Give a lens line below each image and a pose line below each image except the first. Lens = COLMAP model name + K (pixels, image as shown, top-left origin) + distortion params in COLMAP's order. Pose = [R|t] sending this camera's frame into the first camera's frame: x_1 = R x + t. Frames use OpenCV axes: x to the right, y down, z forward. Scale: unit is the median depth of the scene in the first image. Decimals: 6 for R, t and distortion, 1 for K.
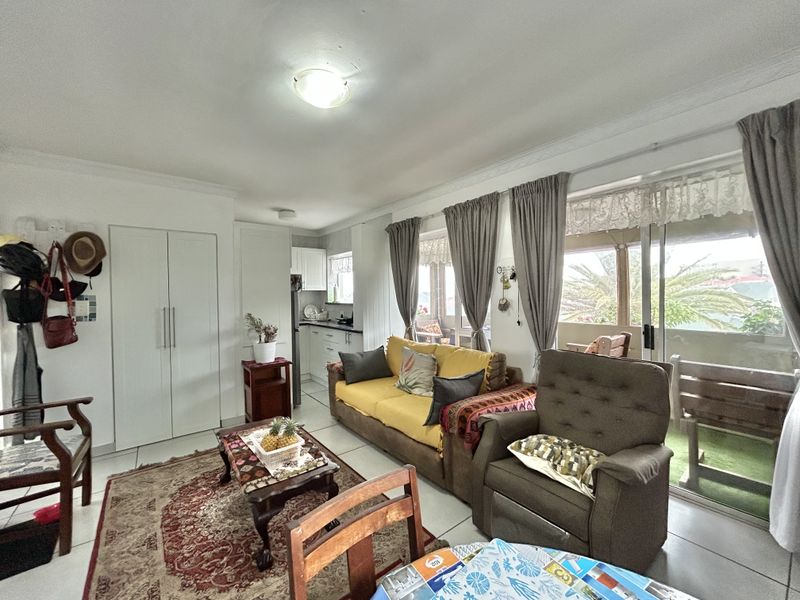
lens RADIAL K [[320.4, 0, 400.0], [0, 320.4, 300.0], [0, 0, 1]] dist [-0.009631, 0.000702]
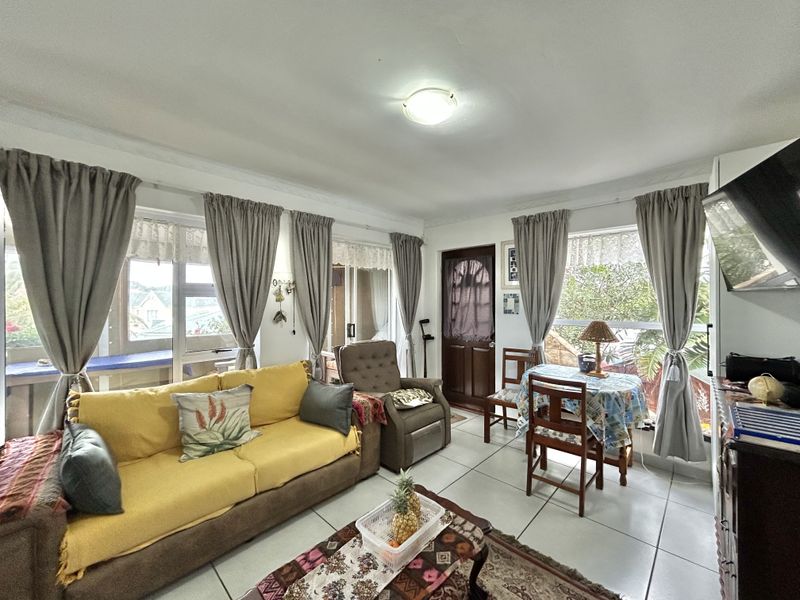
lens RADIAL K [[320.4, 0, 400.0], [0, 320.4, 300.0], [0, 0, 1]] dist [-0.009631, 0.000702]
pose [[-0.146230, 0.019886, 0.989051, -0.764467], [0.024593, 0.999562, -0.016461, -0.012743], [-0.988945, 0.021916, -0.146655, 0.780239]]
